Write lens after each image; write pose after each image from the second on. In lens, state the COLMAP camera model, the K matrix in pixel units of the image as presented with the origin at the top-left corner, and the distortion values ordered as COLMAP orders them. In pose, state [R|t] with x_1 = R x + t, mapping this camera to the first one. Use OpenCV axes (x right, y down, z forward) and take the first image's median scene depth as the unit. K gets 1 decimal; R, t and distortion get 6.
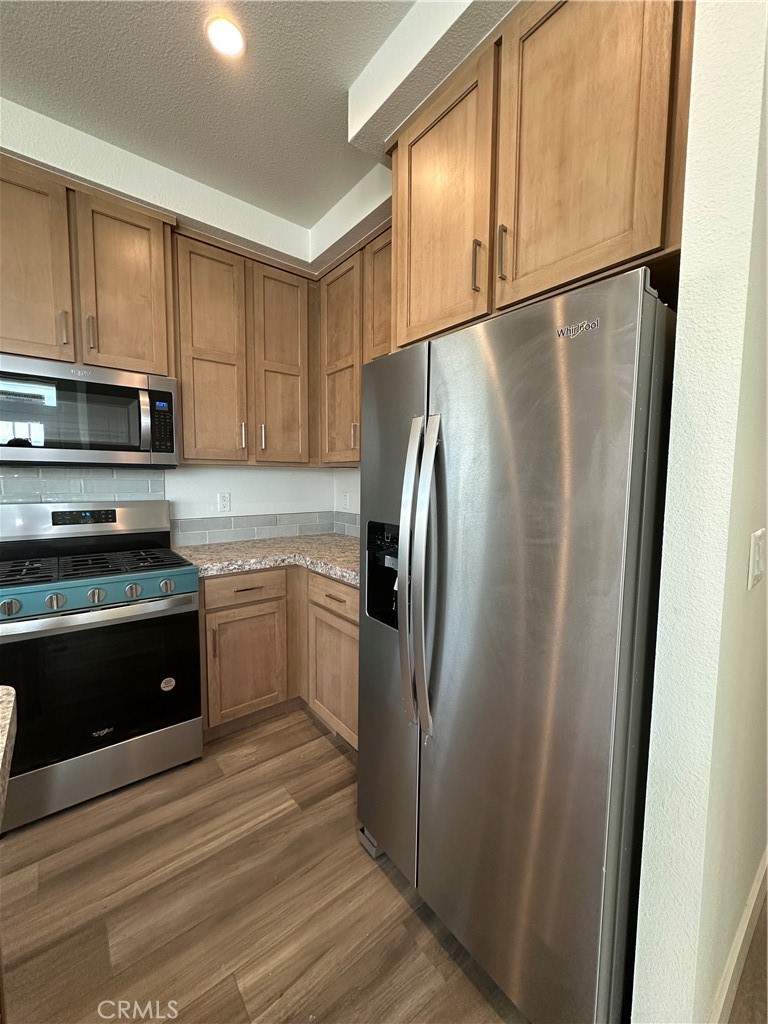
lens RADIAL K [[408.3, 0, 382.9], [0, 408.3, 512.7], [0, 0, 1]] dist [-0.003411, 0.000409]
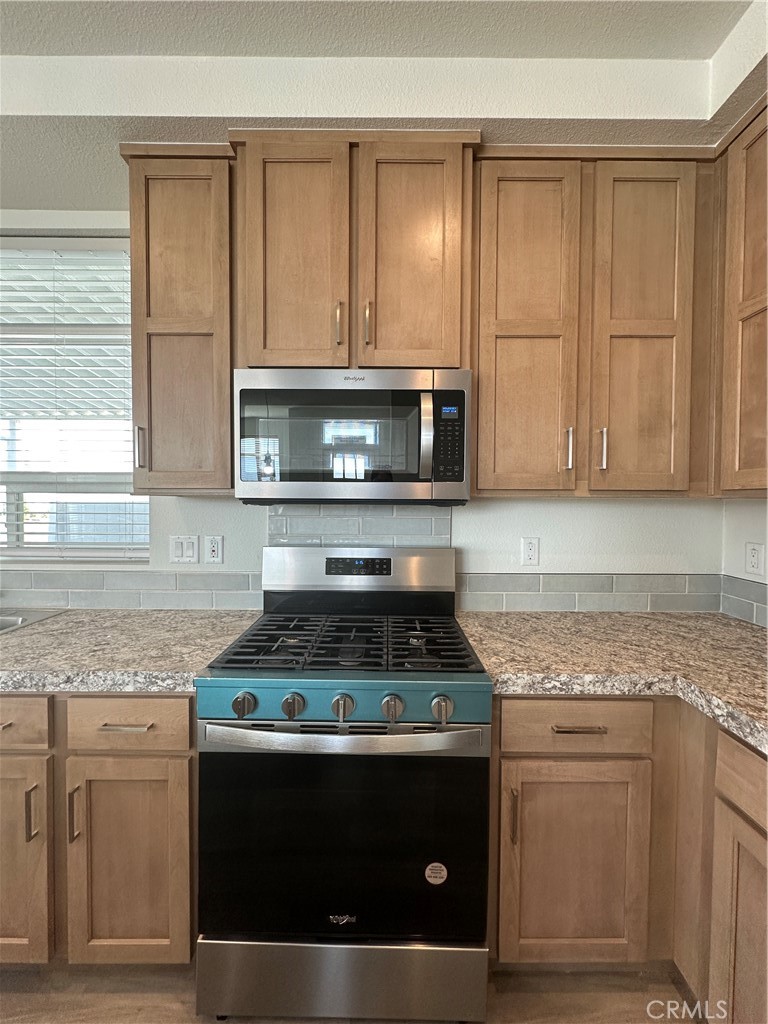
lens RADIAL K [[411.0, 0, 385.7], [0, 411.0, 511.1], [0, 0, 1]] dist [-0.002330, 0.000037]
pose [[0.782268, 0.011388, -0.622838, -0.190463], [-0.051415, 0.997602, -0.046337, -0.059713], [0.620816, 0.068271, 0.780978, 0.392904]]
